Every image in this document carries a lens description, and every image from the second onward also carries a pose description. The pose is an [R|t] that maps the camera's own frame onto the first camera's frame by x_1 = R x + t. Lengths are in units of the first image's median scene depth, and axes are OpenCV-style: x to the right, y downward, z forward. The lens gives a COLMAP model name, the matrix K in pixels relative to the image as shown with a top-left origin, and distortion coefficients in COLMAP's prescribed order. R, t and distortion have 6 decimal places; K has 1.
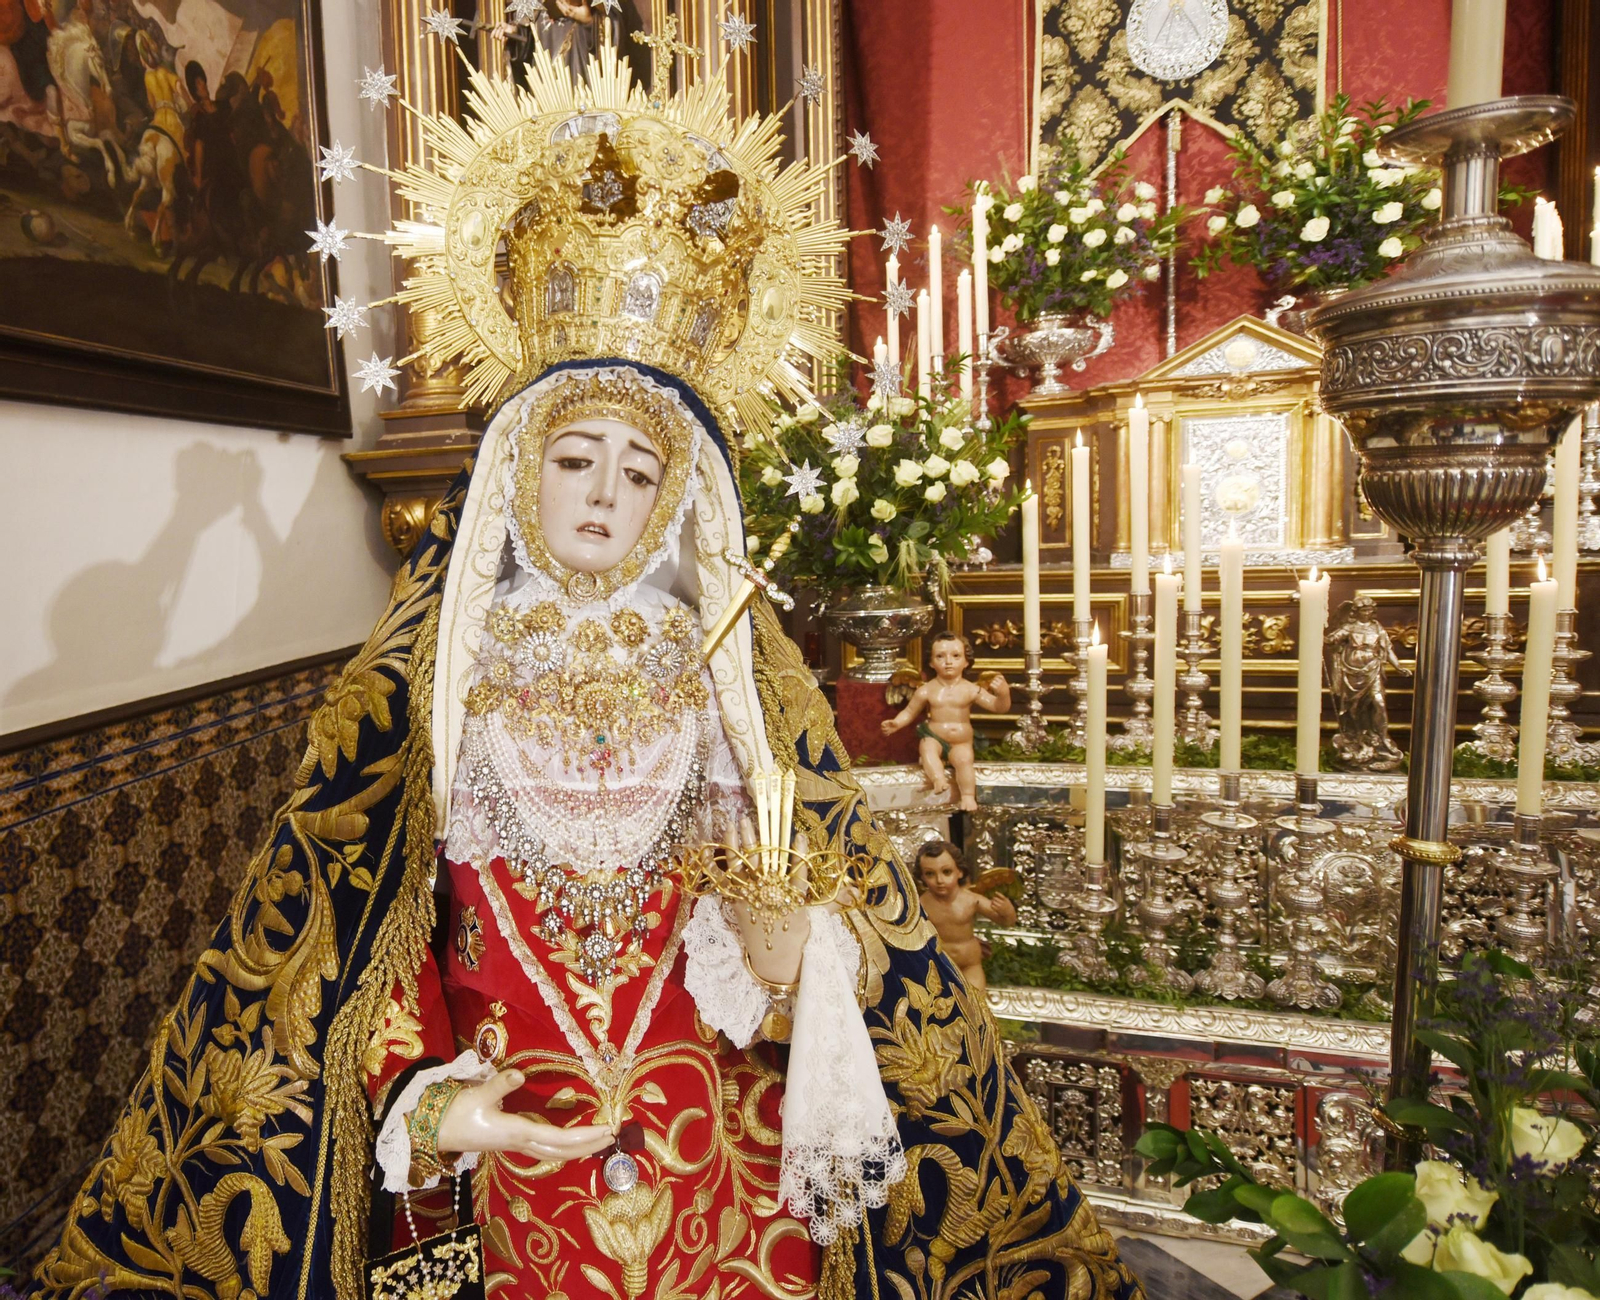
lens RADIAL K [[1021.6, 0, 535.4], [0, 1021.6, 606.4], [0, 0, 1]] dist [-0.006907, -0.004293]
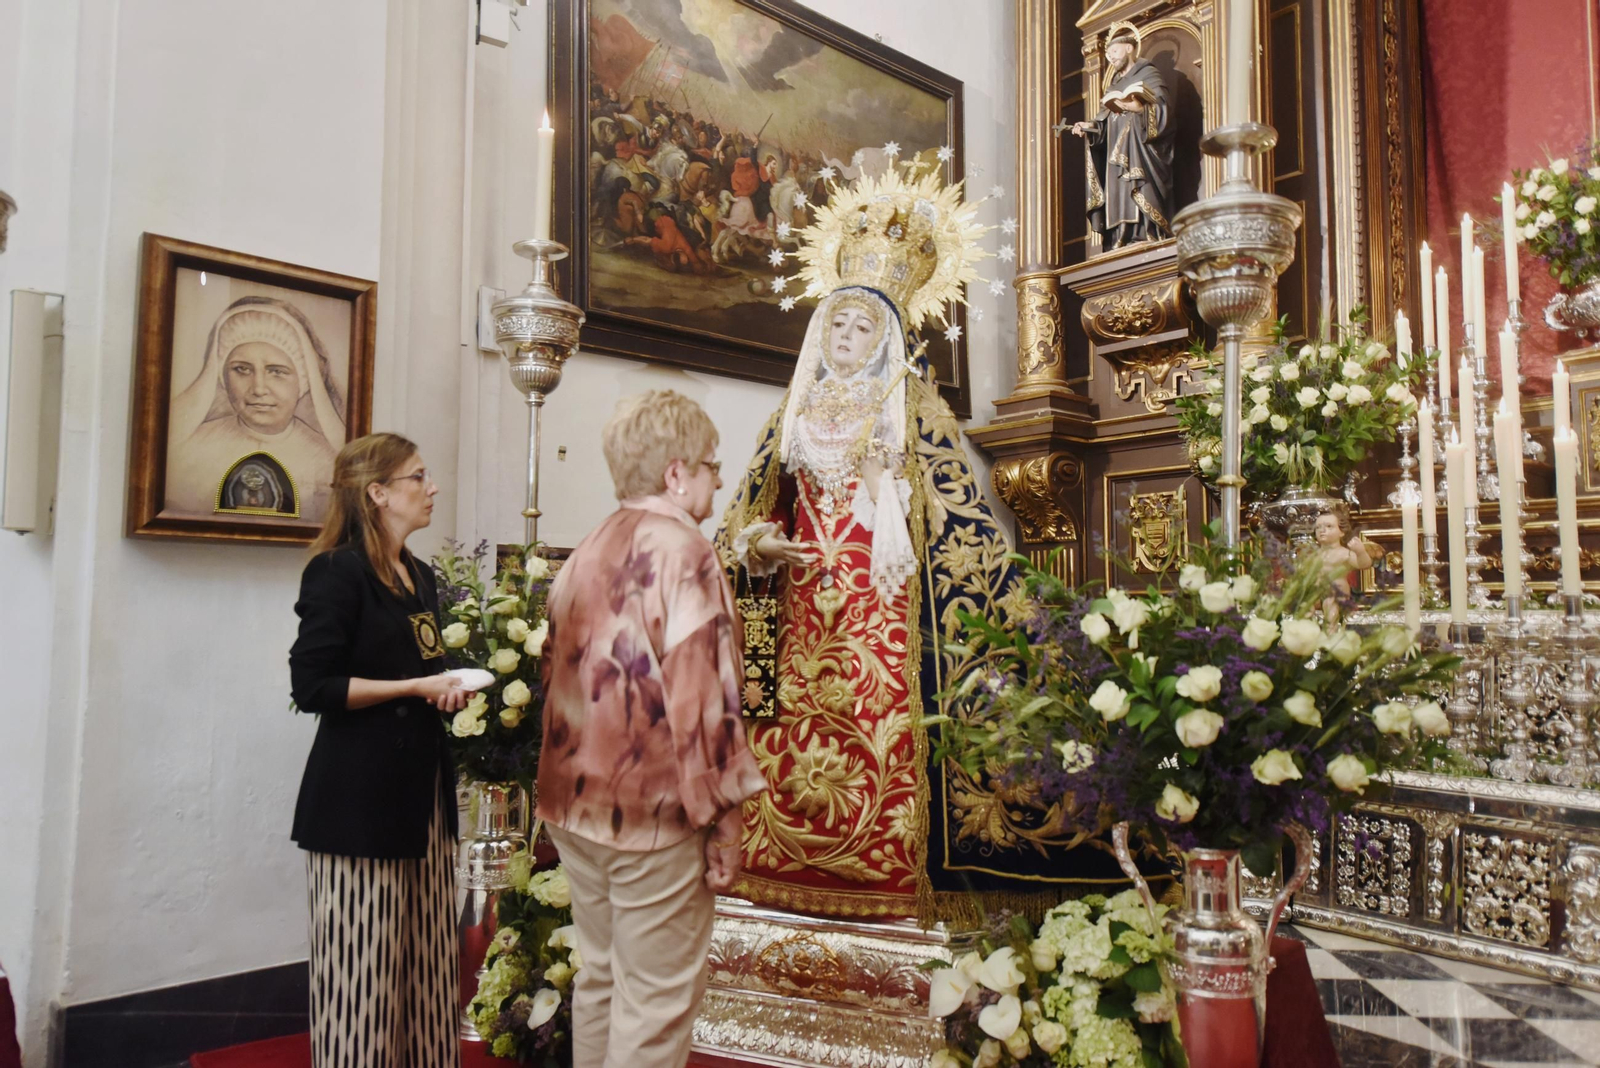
lens RADIAL K [[1050.7, 0, 791.0], [0, 1050.7, 543.9], [0, 0, 1]] dist [0.002043, -0.001769]
pose [[0.863439, 0.012424, -0.504300, 0.488213], [-0.081509, 0.989996, -0.115167, 0.278148], [0.497824, 0.140545, 0.855814, -0.491812]]
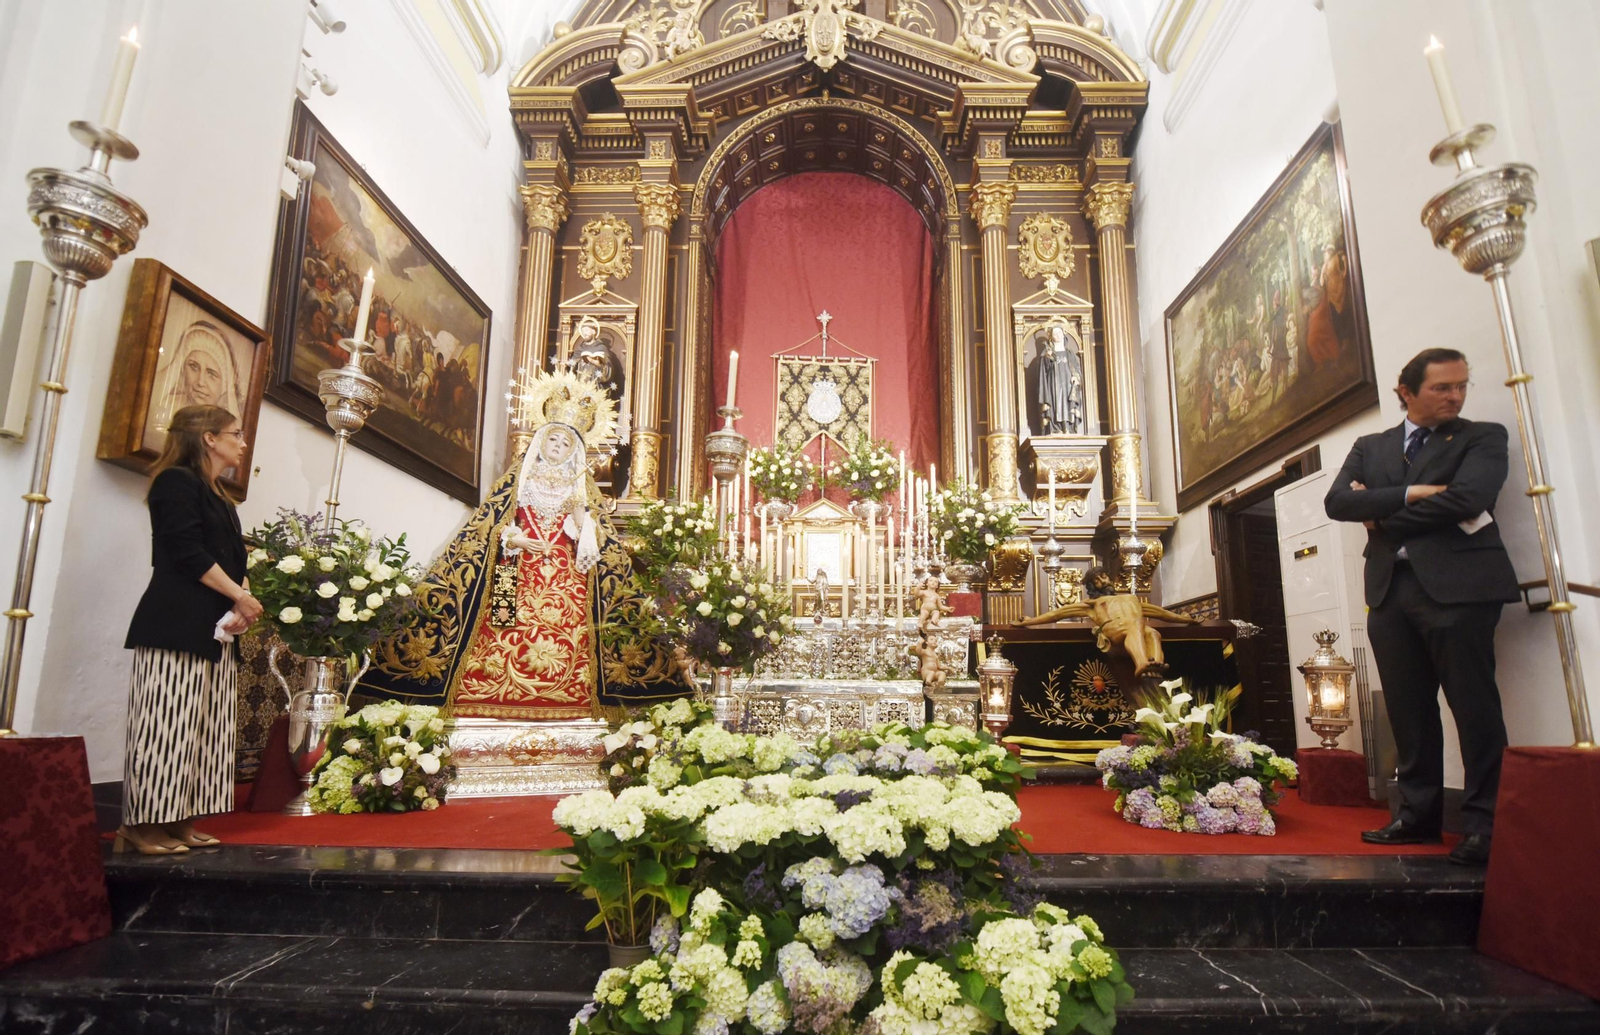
lens RADIAL K [[729.0, 0, 814.1], [0, 729.0, 585.5], [0, 0, 1]] dist [-0.010791, -0.006863]
pose [[0.951182, 0.094950, 0.293662, 0.109247], [-0.022110, 0.970019, -0.242021, 0.559695], [-0.307837, 0.223713, 0.924764, -1.043805]]
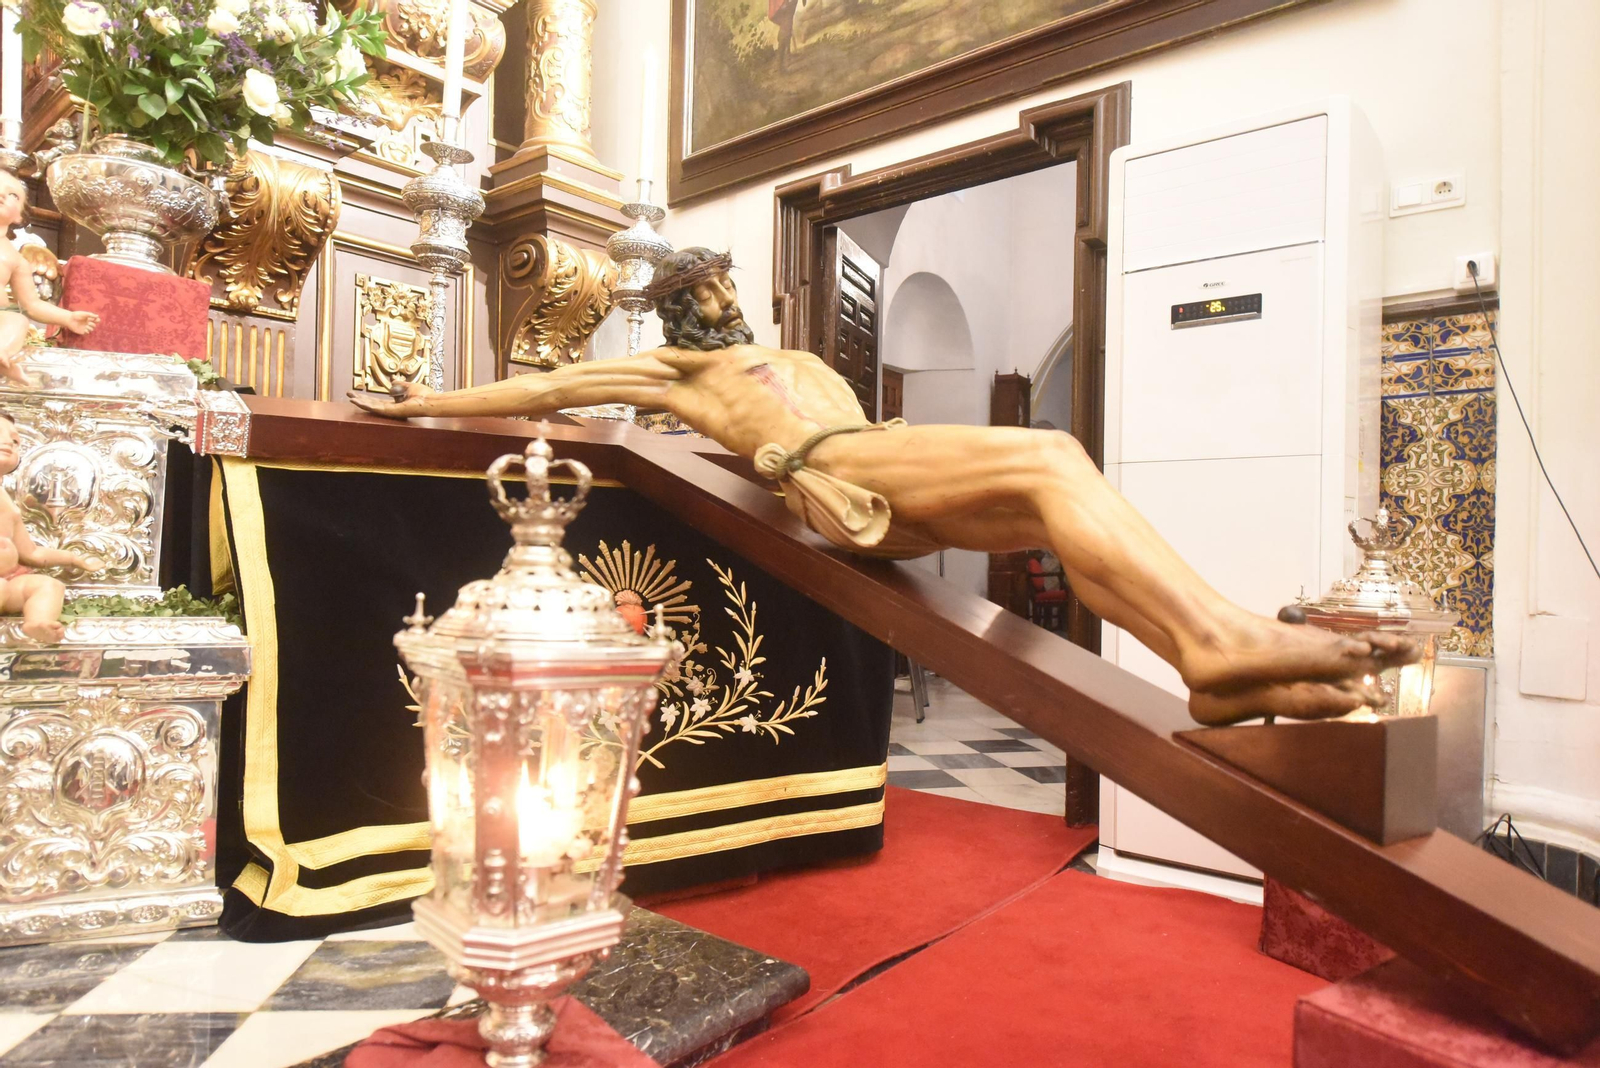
lens RADIAL K [[997.5, 0, 792.7], [0, 997.5, 539.9], [0, 0, 1]] dist [-0.001077, 0.000694]
pose [[0.357595, 0.058352, 0.932052, 0.612848], [0.044118, 0.995876, -0.079274, 0.354334], [-0.932834, 0.069468, 0.353546, 0.037669]]
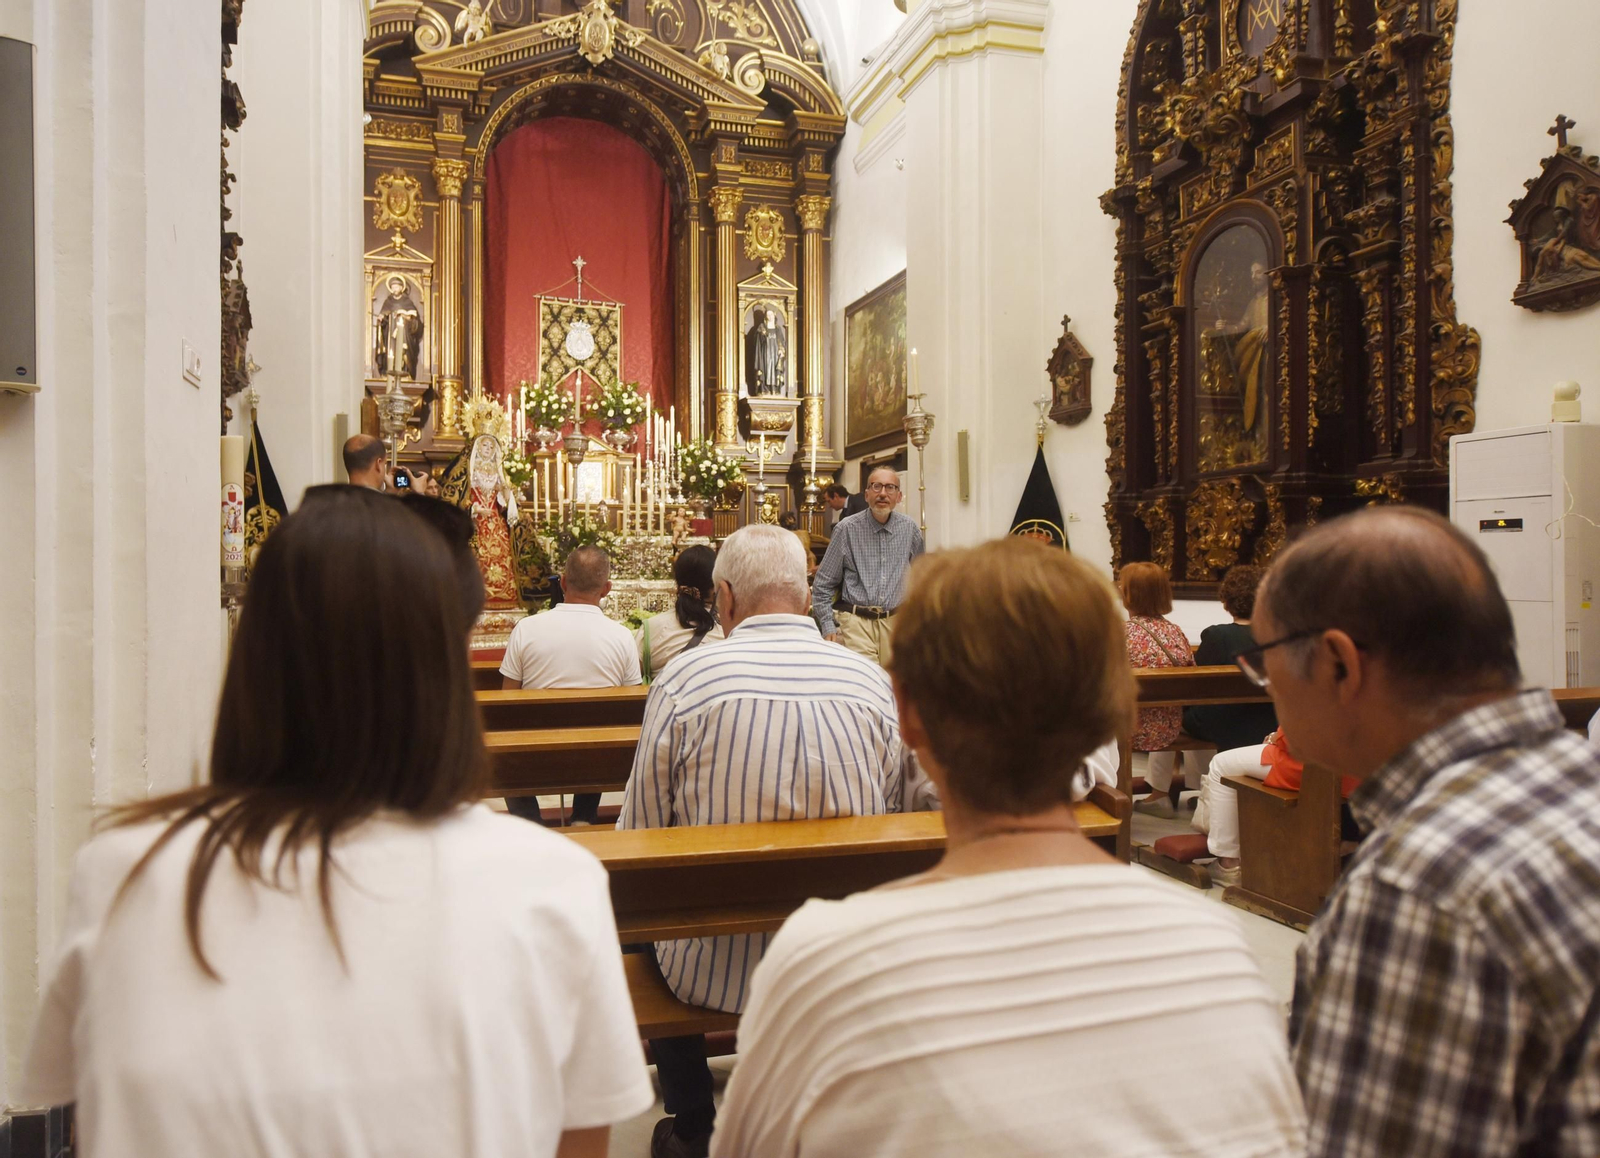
lens RADIAL K [[1056.1, 0, 705.3], [0, 1056.1, 570.3], [0, 0, 1]] dist [-0.002481, -0.000264]
pose [[0.829544, 0.042318, 0.556836, -1.303371], [0.012456, 0.995474, -0.094209, 0.695270], [-0.558303, 0.085087, 0.825262, -2.871608]]
